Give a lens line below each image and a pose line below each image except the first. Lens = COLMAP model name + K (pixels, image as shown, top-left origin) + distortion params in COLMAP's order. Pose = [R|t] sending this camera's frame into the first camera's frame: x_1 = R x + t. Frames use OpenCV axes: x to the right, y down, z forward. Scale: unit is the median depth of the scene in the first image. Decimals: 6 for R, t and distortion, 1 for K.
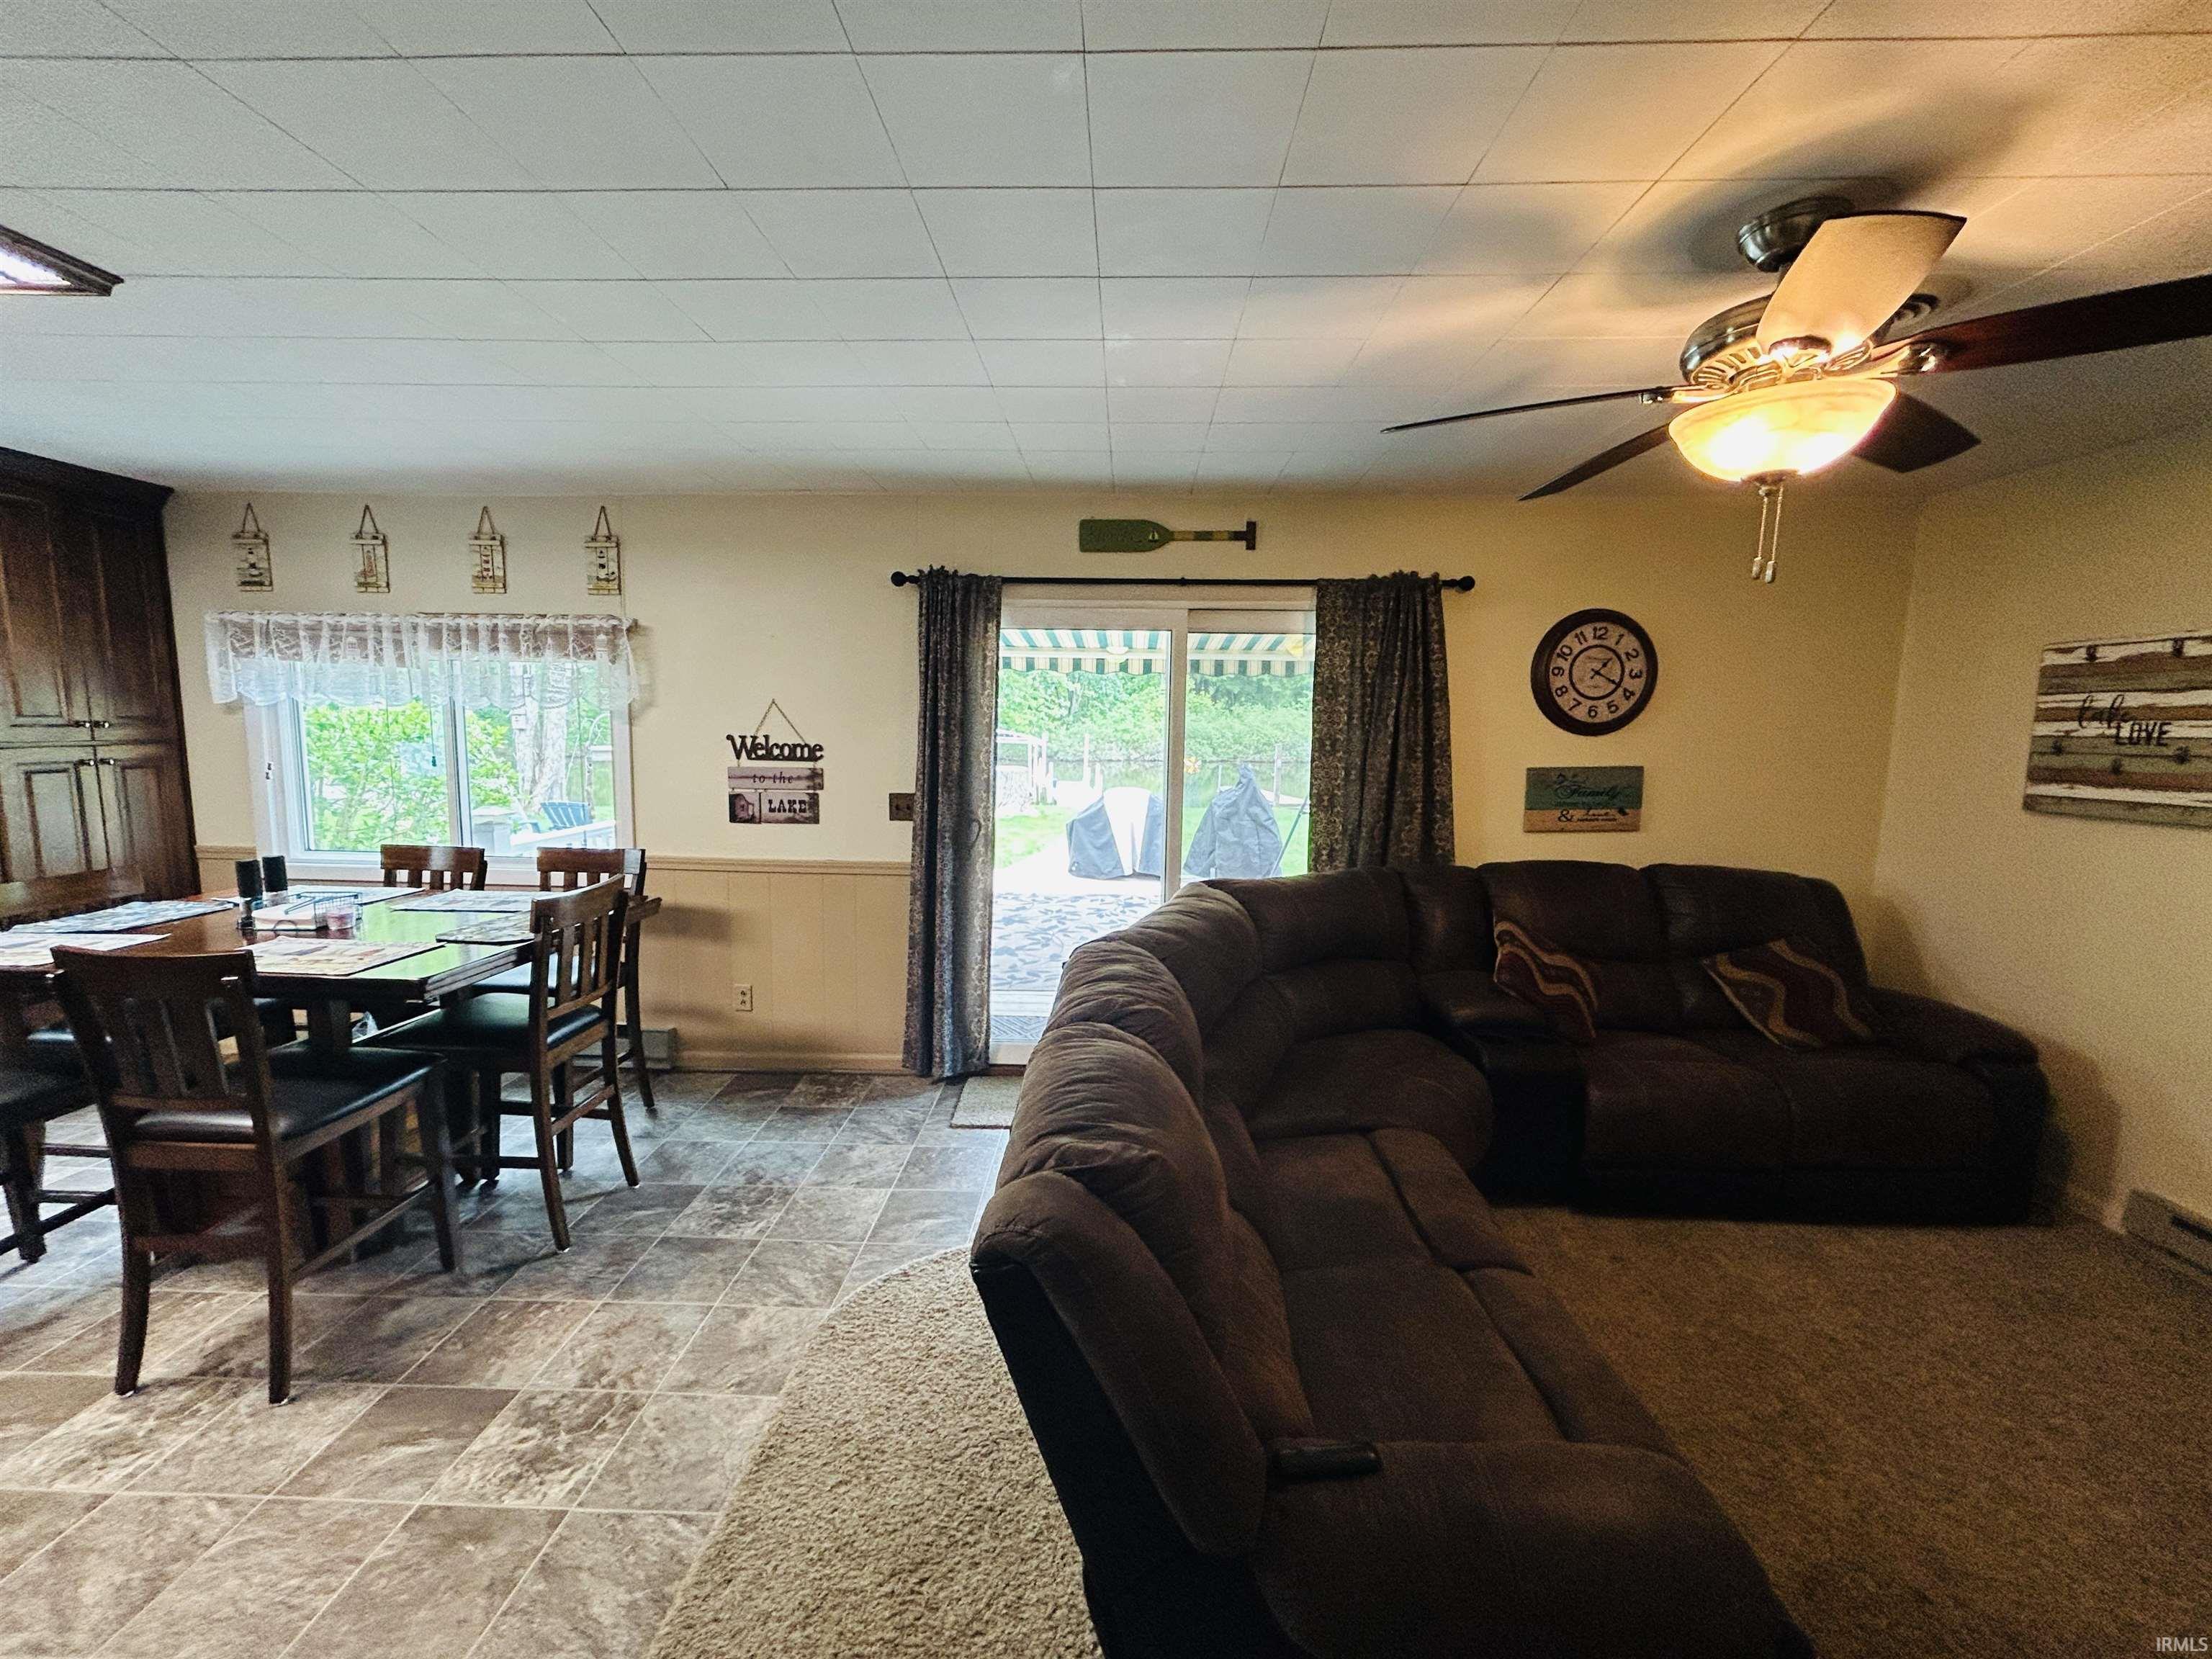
lens RADIAL K [[898.2, 0, 1104.3], [0, 898.2, 829.5], [0, 0, 1]] dist [-0.001291, 0.001201]
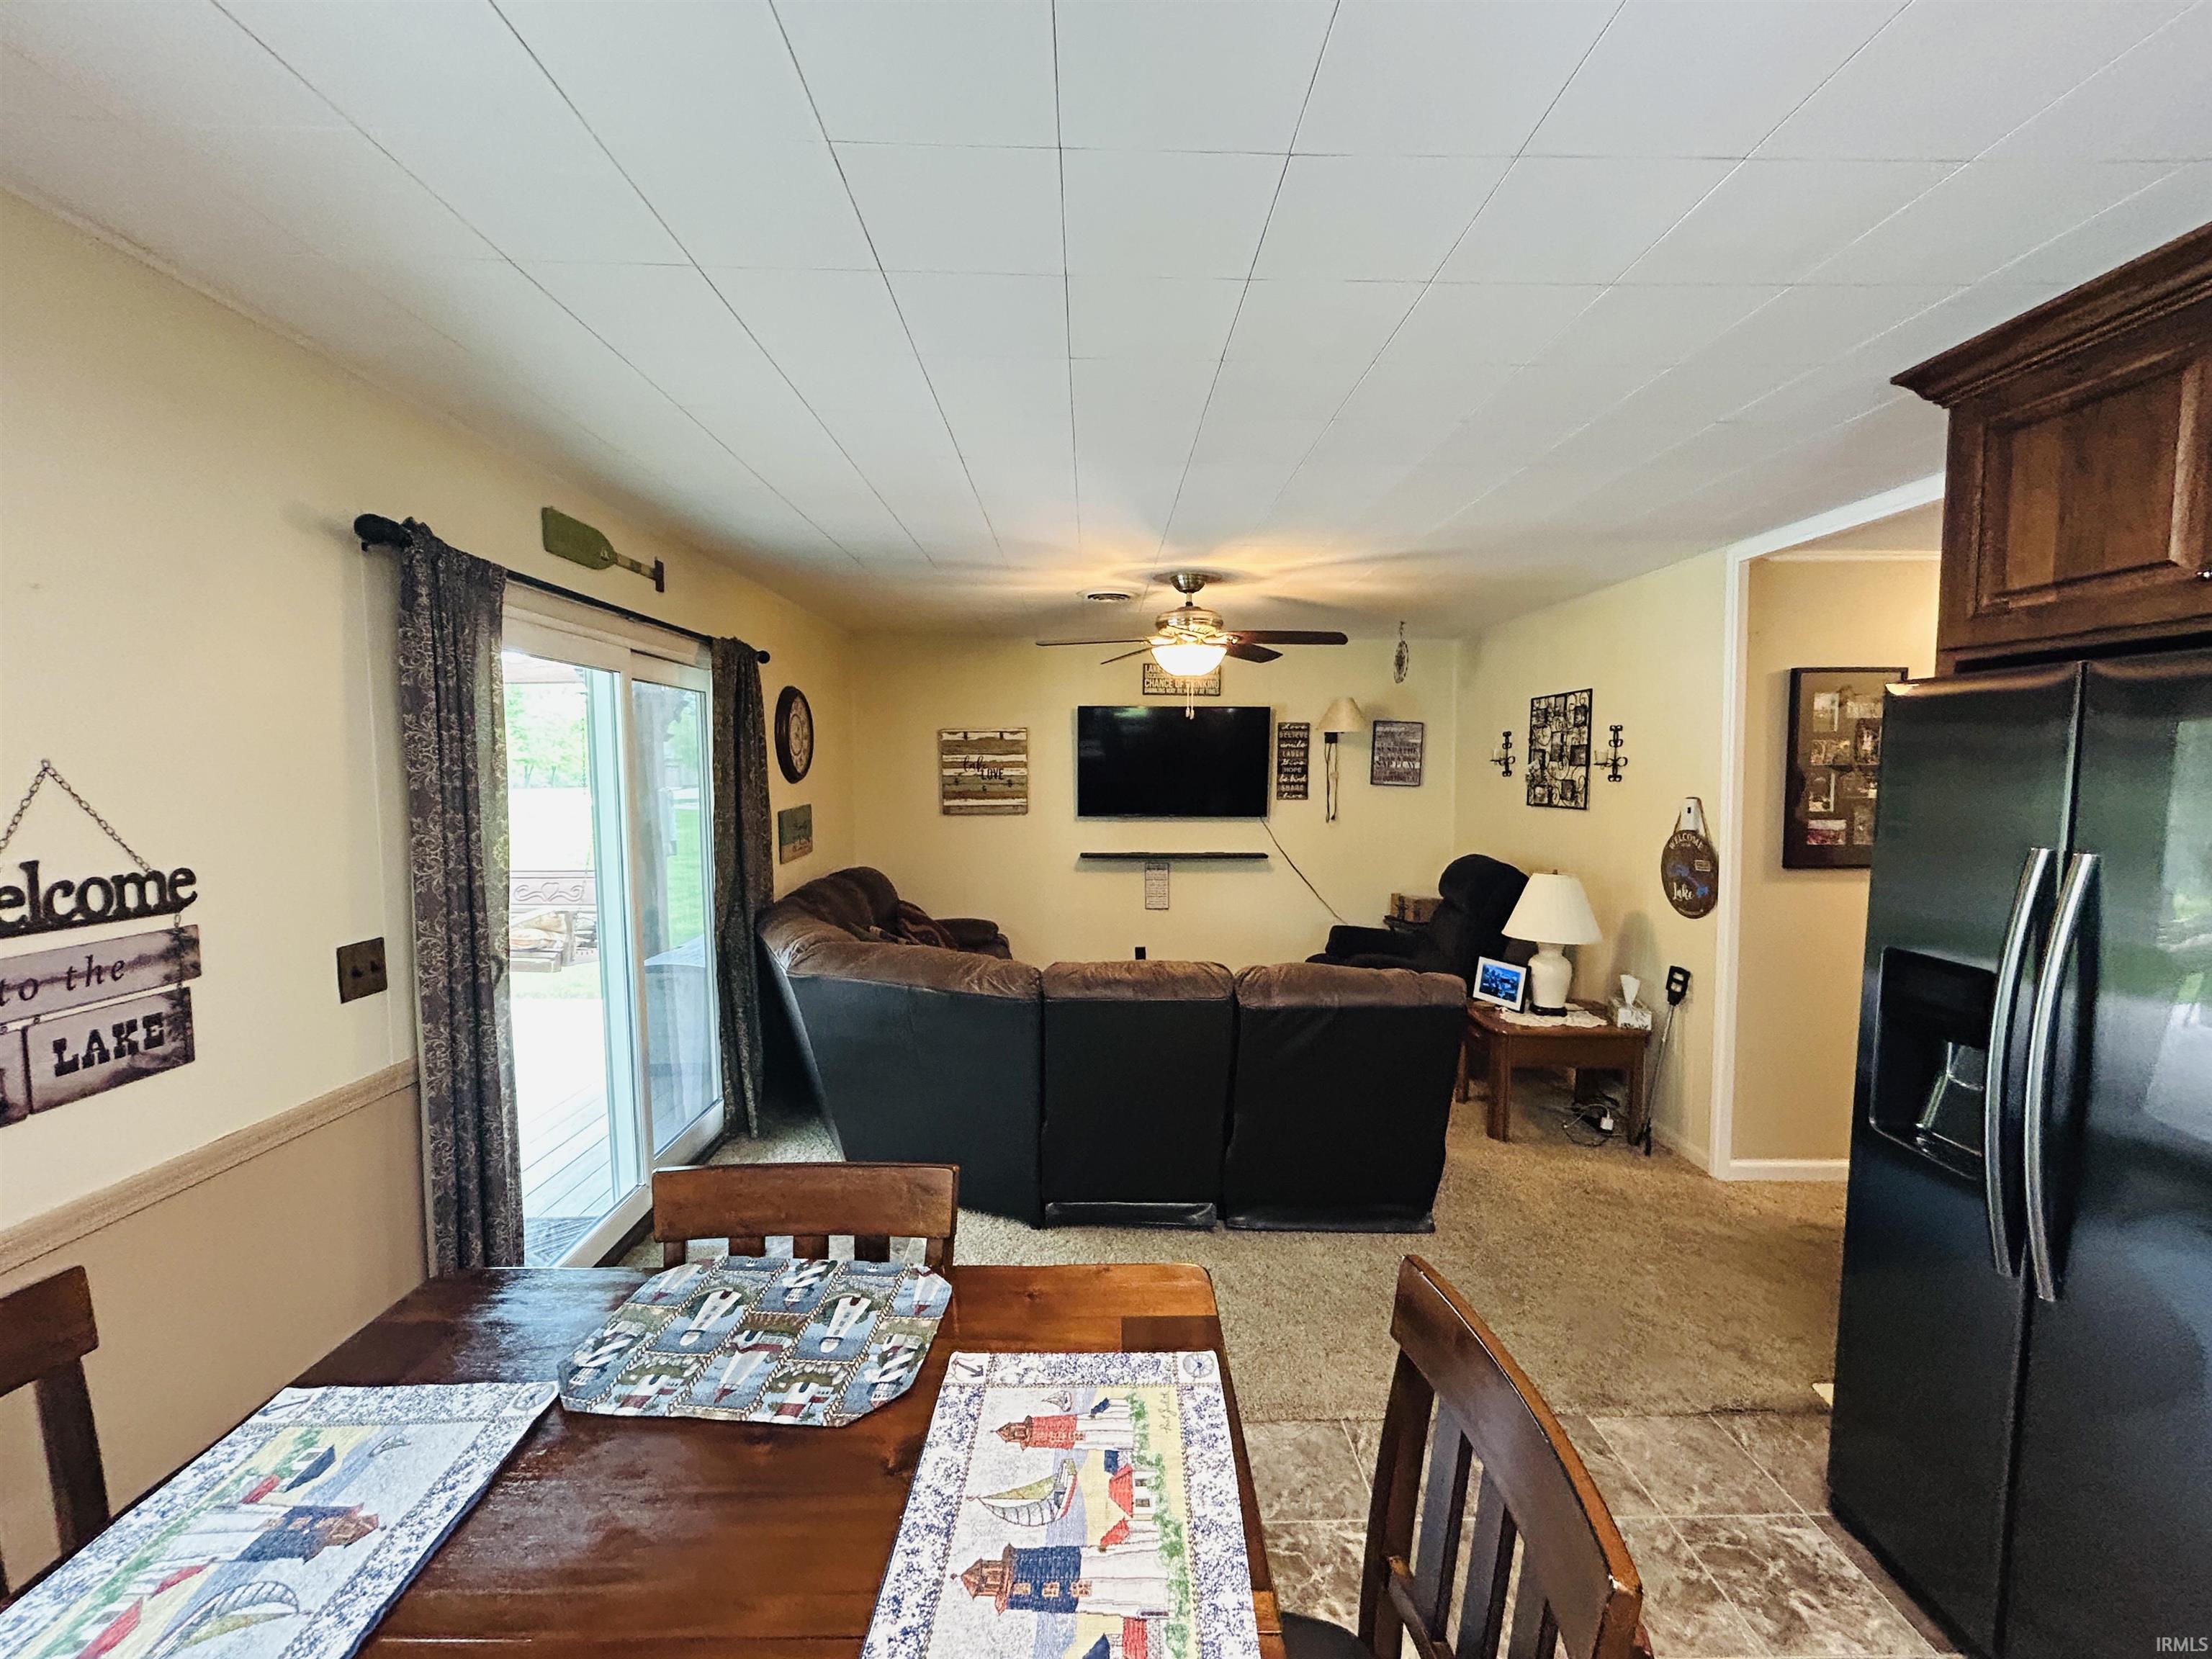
lens RADIAL K [[898.2, 0, 1110.6], [0, 898.2, 827.1], [0, 0, 1]] dist [-0.001291, 0.001201]
pose [[-0.051984, -0.082310, 0.995250, -0.785415], [0.122643, 0.988527, 0.088160, -0.102980], [-0.991088, 0.126643, -0.041293, 0.624947]]
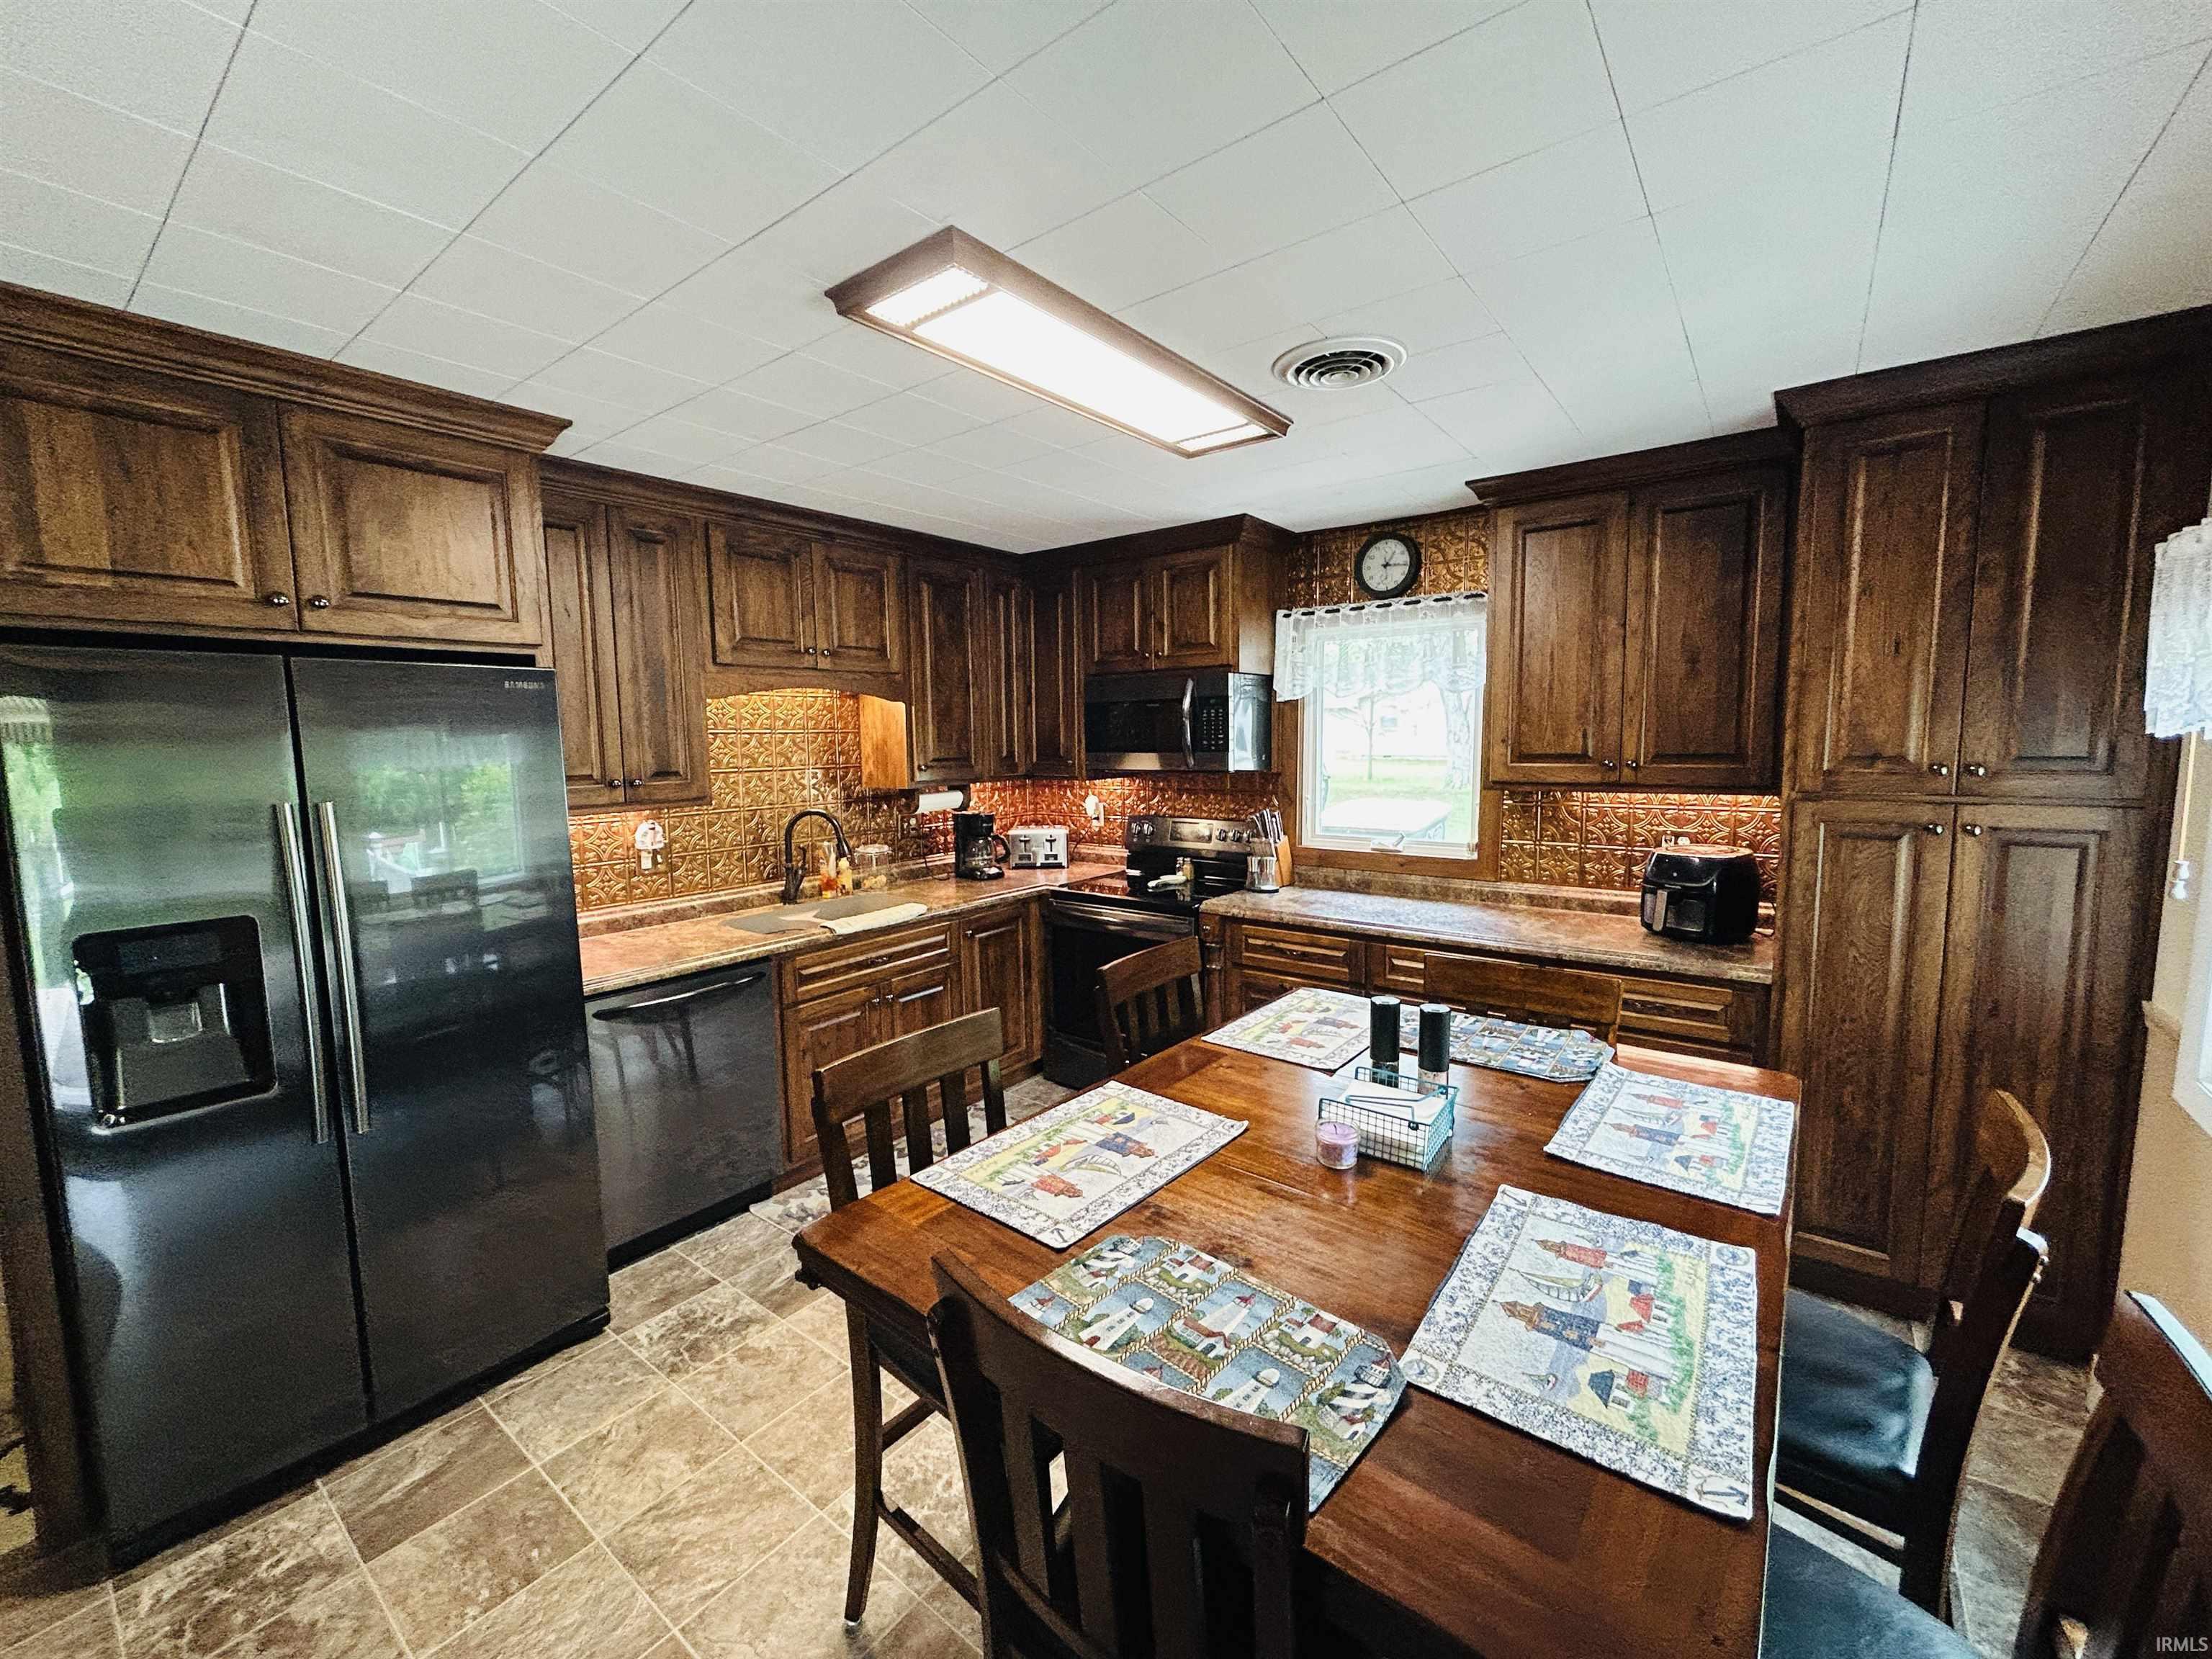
lens RADIAL K [[898.2, 0, 1101.7], [0, 898.2, 826.6], [0, 0, 1]] dist [-0.001291, 0.001201]
pose [[-0.588984, 0.075148, -0.804643, -0.257638], [-0.094448, 0.982443, 0.160888, -0.118974], [0.802607, 0.170757, -0.571546, 0.860476]]
